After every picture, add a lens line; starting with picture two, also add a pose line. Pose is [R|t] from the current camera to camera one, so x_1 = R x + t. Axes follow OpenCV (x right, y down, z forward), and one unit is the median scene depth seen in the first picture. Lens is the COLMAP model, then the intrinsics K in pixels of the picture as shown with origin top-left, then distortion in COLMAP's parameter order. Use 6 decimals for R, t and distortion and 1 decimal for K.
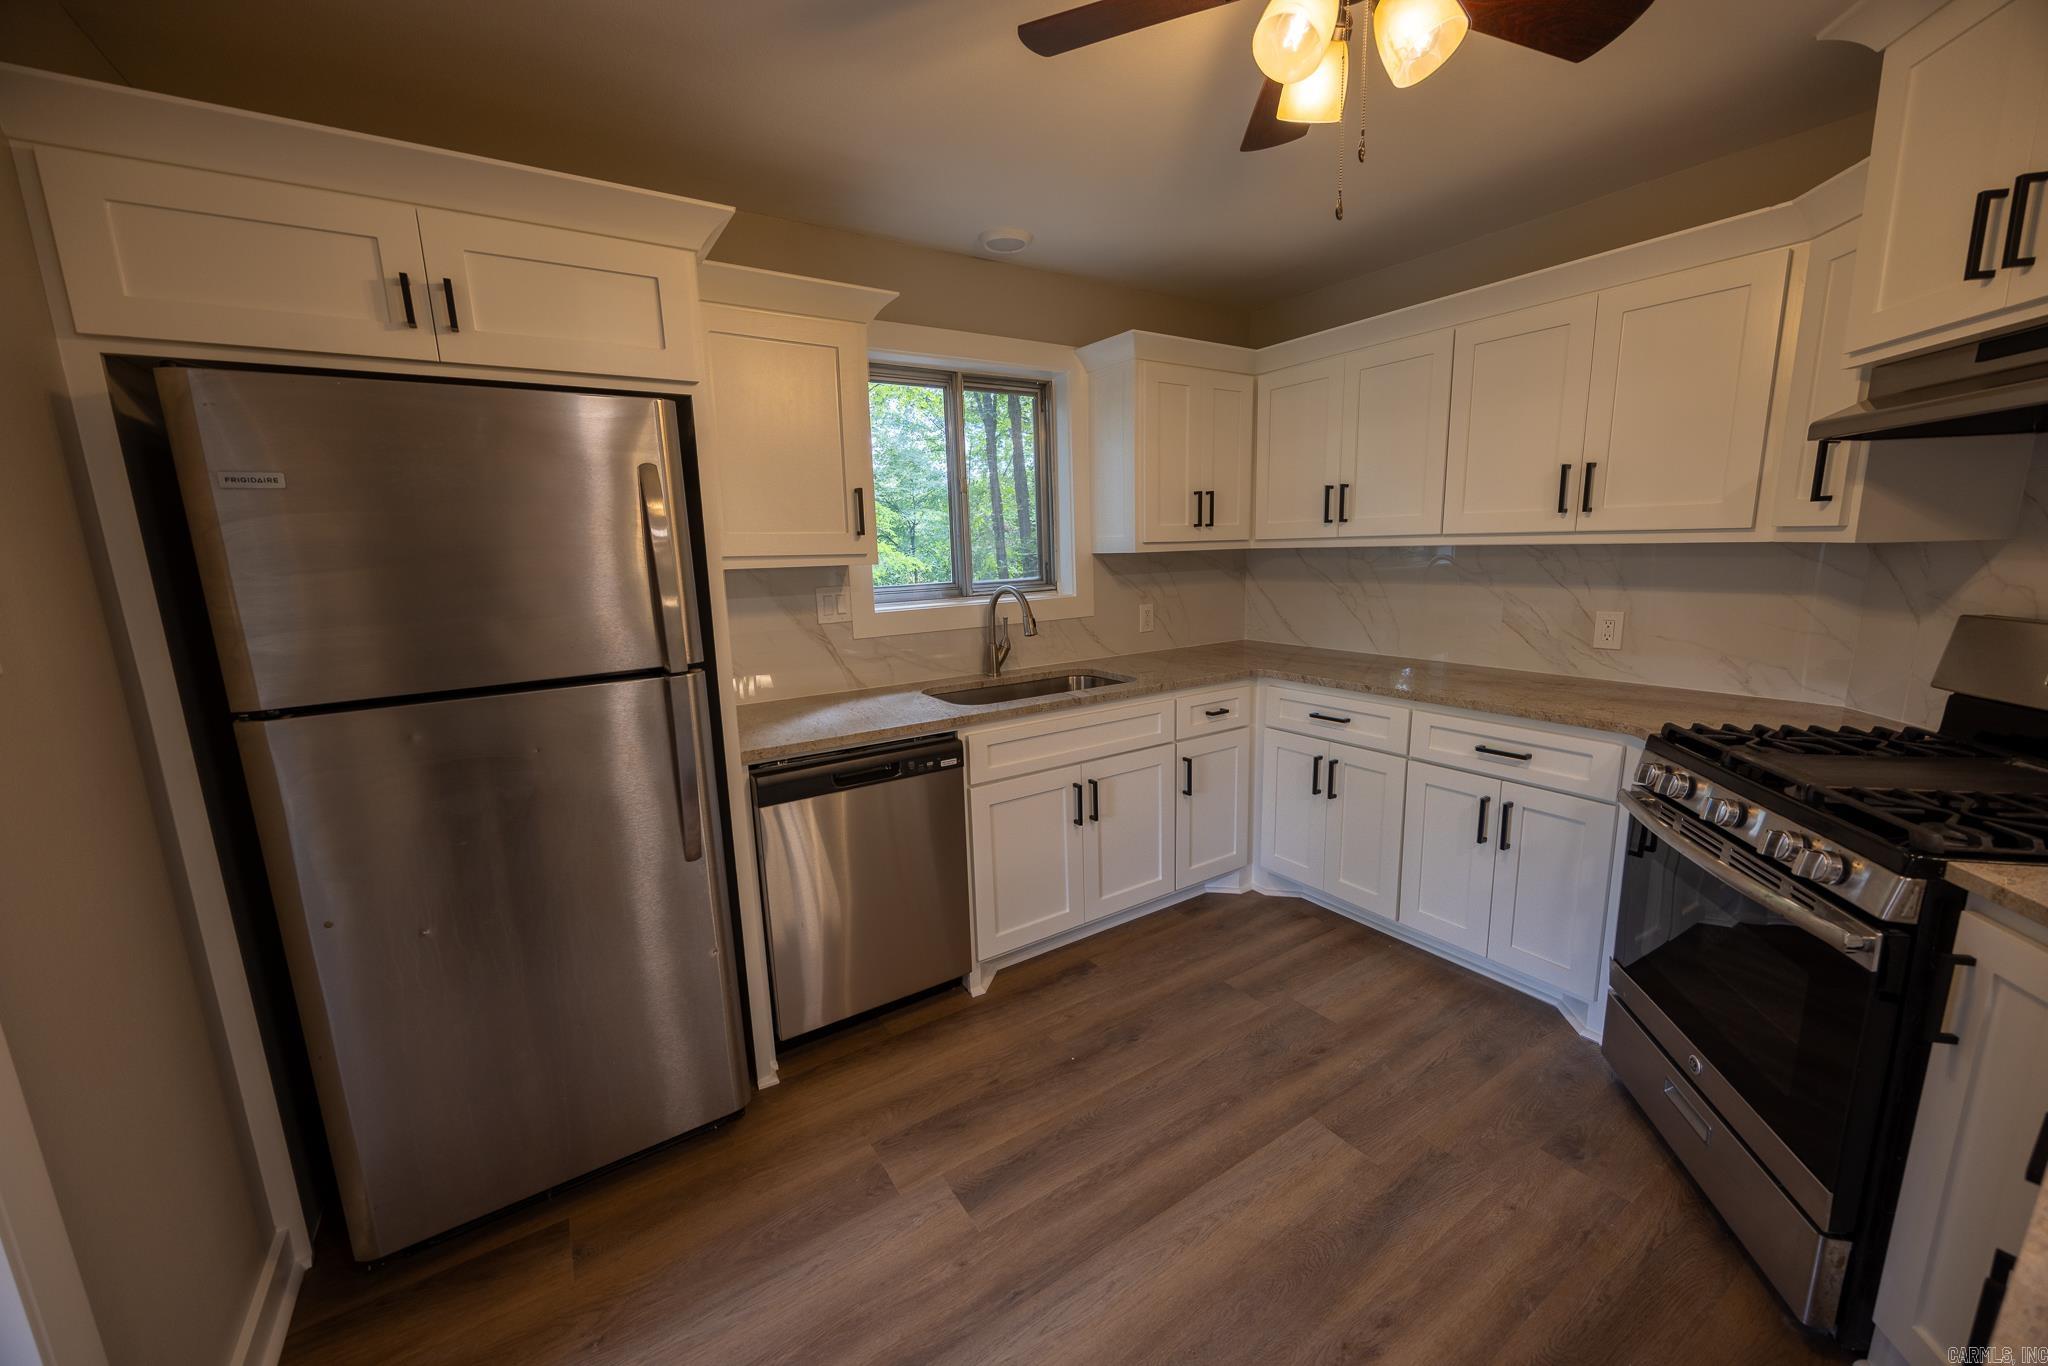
lens RADIAL K [[772.0, 0, 1027.9], [0, 772.0, 688.5], [0, 0, 1]] dist [-0.003483, -0.000393]
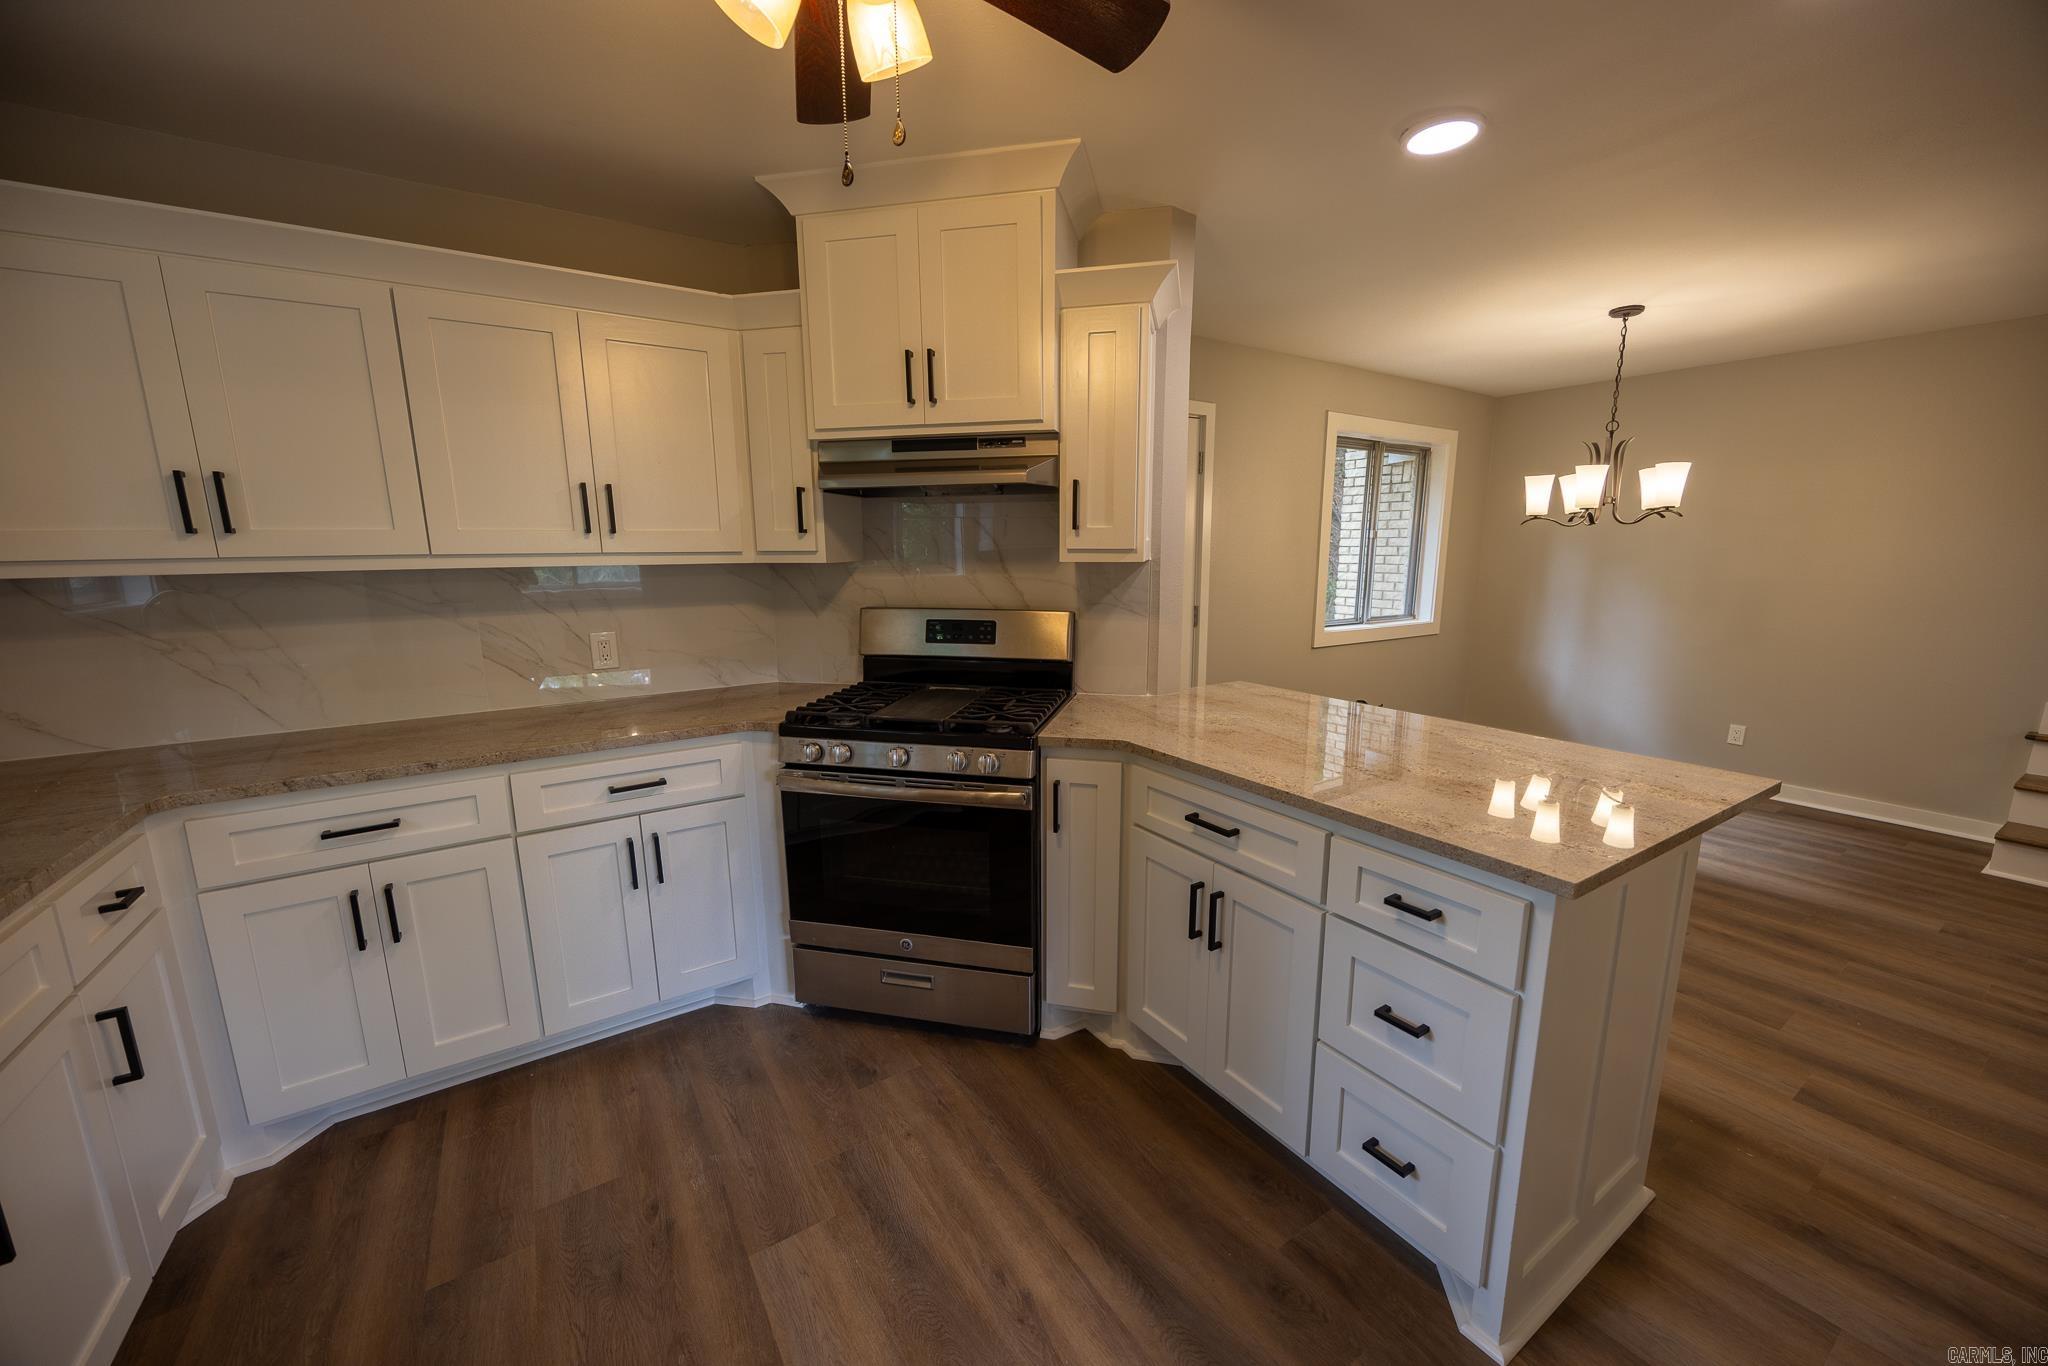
lens RADIAL K [[772.0, 0, 1030.1], [0, 772.0, 690.3], [0, 0, 1]] dist [-0.003483, -0.000393]
pose [[-0.007644, -0.157443, 0.987498, -0.260133], [0.192529, 0.968819, 0.155956, -0.073574], [-0.981262, 0.191314, 0.022906, 0.425458]]
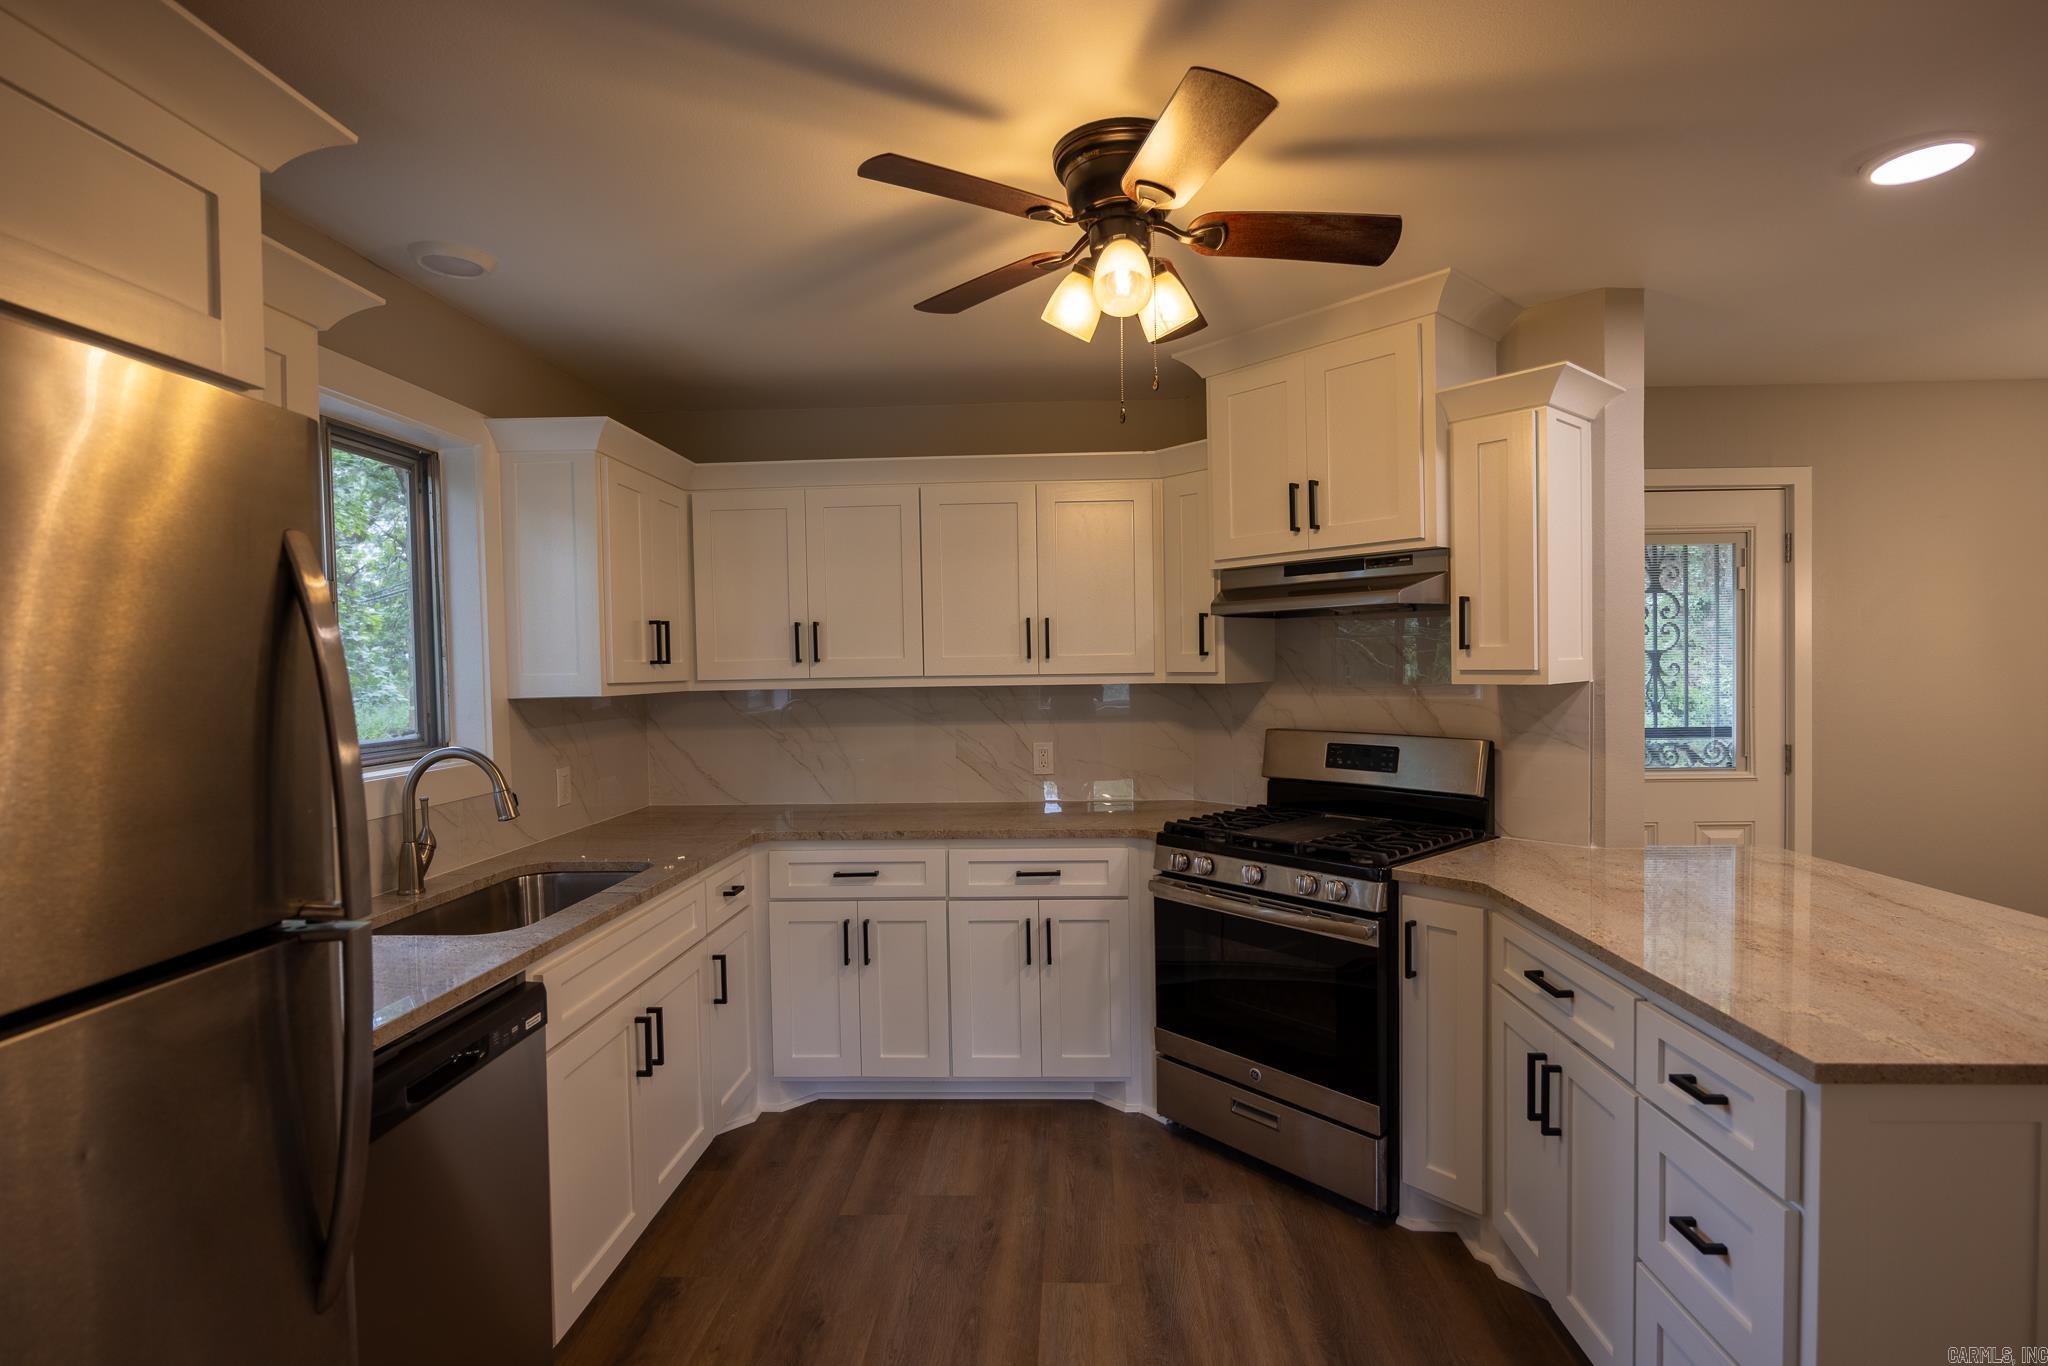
lens RADIAL K [[991.2, 0, 1026.0], [0, 991.2, 687.0], [0, 0, 1]] dist [-0.017649, 0.002844]
pose [[0.583980, 0.000236, 0.811768, -0.461614], [0.150640, 0.982599, -0.108655, -0.022607], [-0.797668, 0.185737, 0.573783, 0.142766]]
